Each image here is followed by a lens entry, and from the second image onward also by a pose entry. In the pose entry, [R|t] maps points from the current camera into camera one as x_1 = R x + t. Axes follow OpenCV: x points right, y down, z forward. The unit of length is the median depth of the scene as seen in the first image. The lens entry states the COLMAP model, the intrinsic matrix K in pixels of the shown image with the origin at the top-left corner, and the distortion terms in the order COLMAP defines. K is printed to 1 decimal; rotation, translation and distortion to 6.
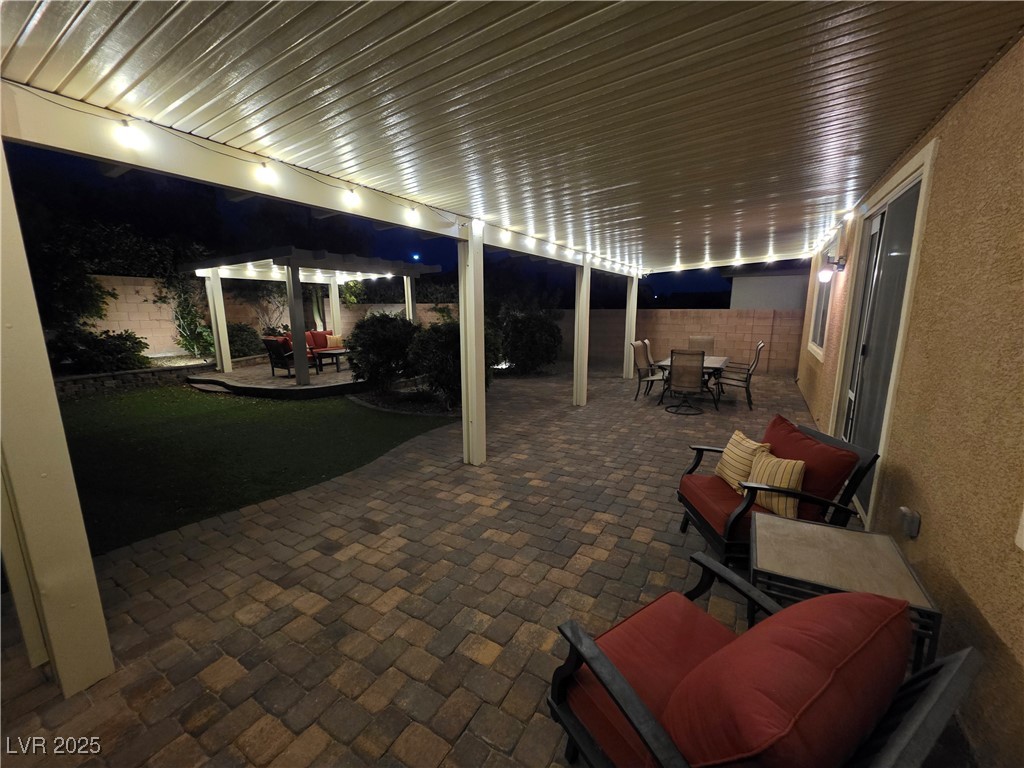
lens RADIAL K [[416.0, 0, 508.9], [0, 416.0, 389.1], [0, 0, 1]] dist [0.012831, 0.000007]
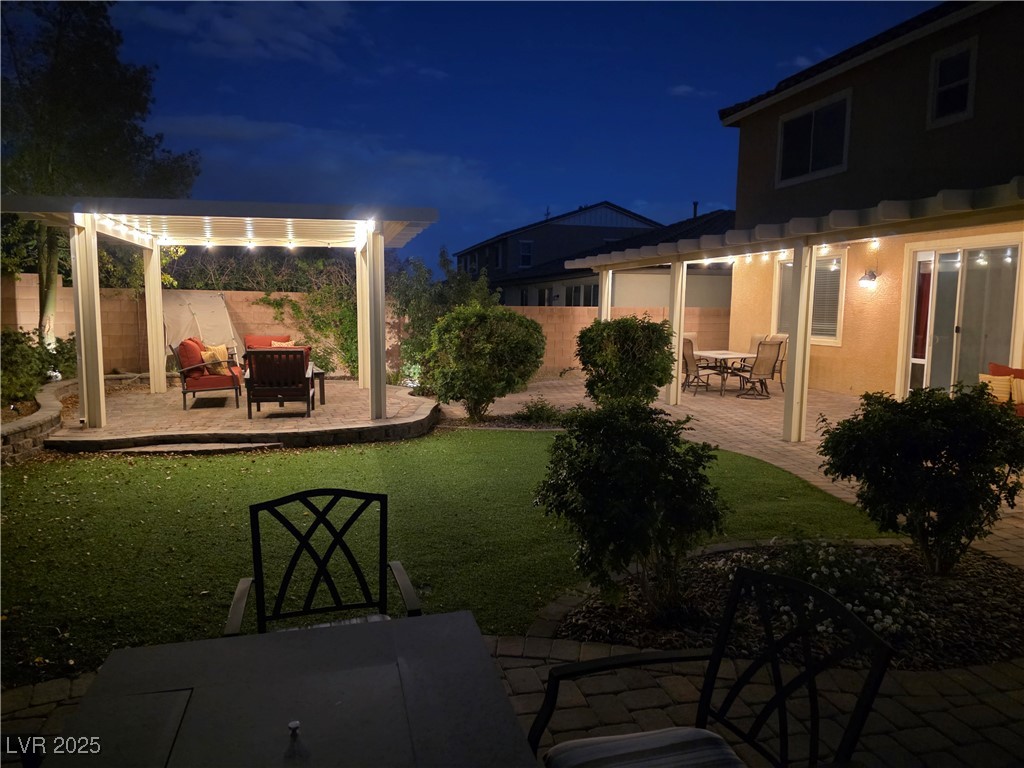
lens RADIAL K [[677.3, 0, 512.0], [0, 677.3, 384.0], [0, 0, 1]] dist [0.005648, 0.000126]
pose [[0.692318, -0.066929, 0.718482, -0.922611], [0.121720, 0.992253, -0.024856, -0.011164], [-0.711253, 0.104662, 0.695101, 0.130665]]
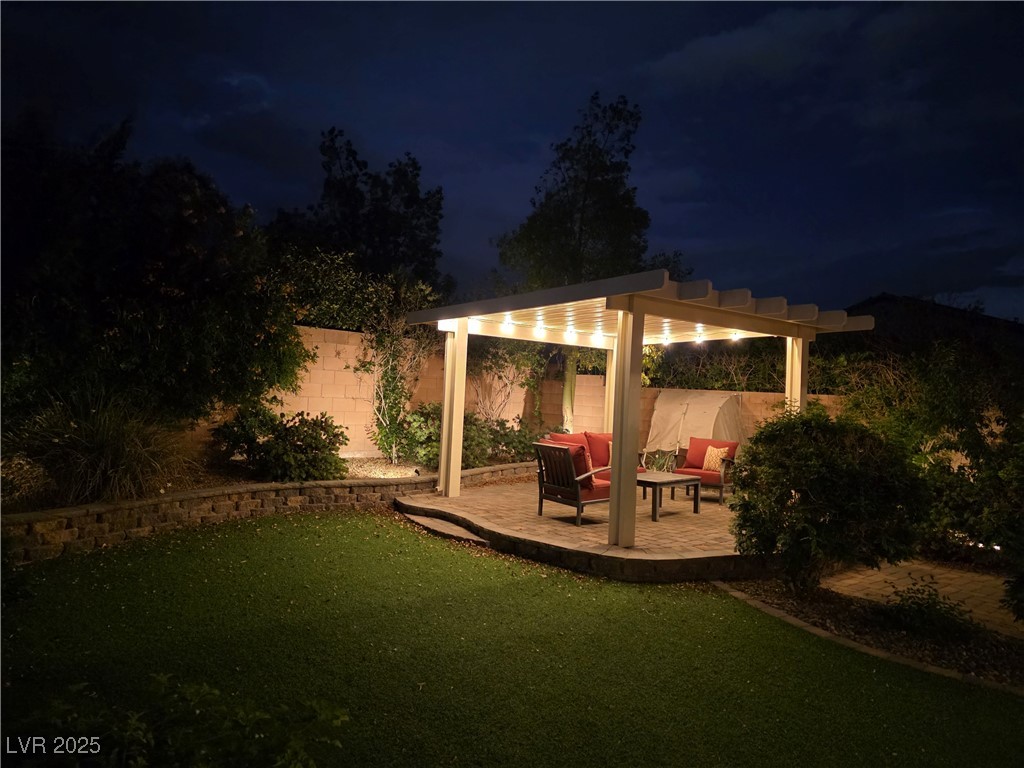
lens RADIAL K [[677.3, 0, 512.0], [0, 677.3, 384.0], [0, 0, 1]] dist [0.005648, 0.000126]
pose [[0.940005, 0.047372, -0.337855, -0.306334], [-0.117163, 0.974907, -0.189284, -0.025680], [0.320410, 0.217512, 0.921969, 0.163791]]
